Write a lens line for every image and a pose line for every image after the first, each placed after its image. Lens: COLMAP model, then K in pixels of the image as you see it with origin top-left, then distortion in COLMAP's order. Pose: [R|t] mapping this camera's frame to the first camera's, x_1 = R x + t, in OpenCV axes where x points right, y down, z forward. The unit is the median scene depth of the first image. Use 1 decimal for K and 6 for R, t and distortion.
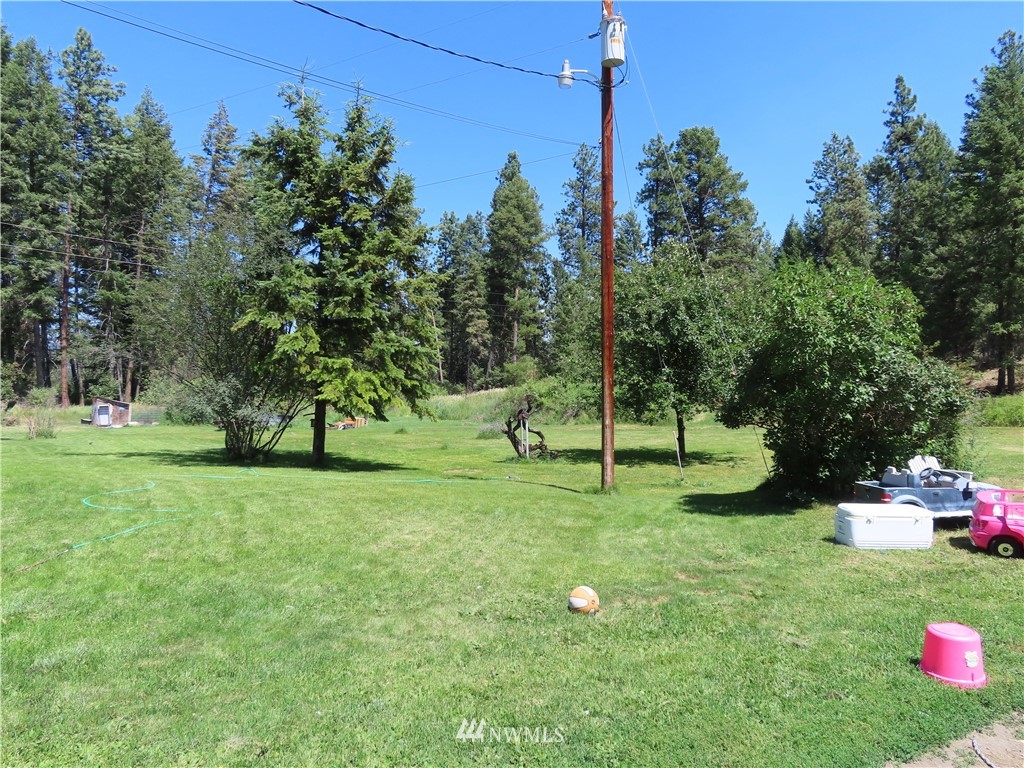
lens RADIAL K [[685.8, 0, 549.7], [0, 685.8, 387.8], [0, 0, 1]] dist [-0.028185, -0.000851]
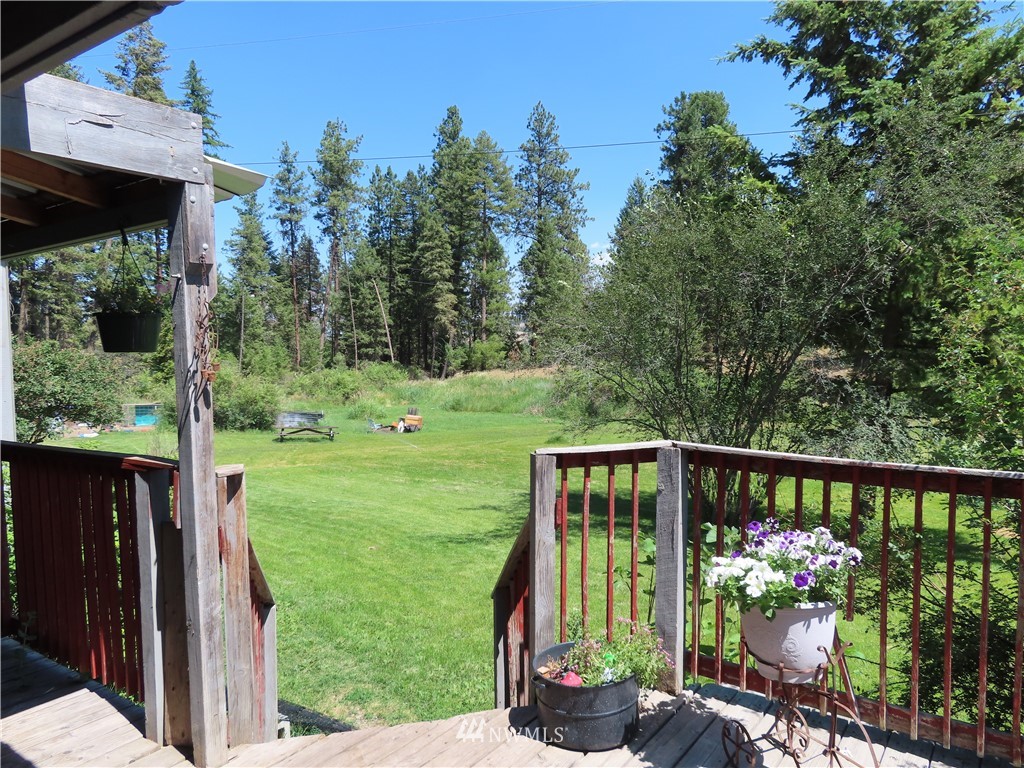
lens RADIAL K [[685.8, 0, 516.7], [0, 685.8, 383.3], [0, 0, 1]] dist [-0.028185, -0.000851]
pose [[0.977997, -0.005465, 0.208546, -0.275126], [-0.000239, 0.999627, 0.027319, -0.013216], [-0.208618, -0.026768, 0.977631, 0.169489]]
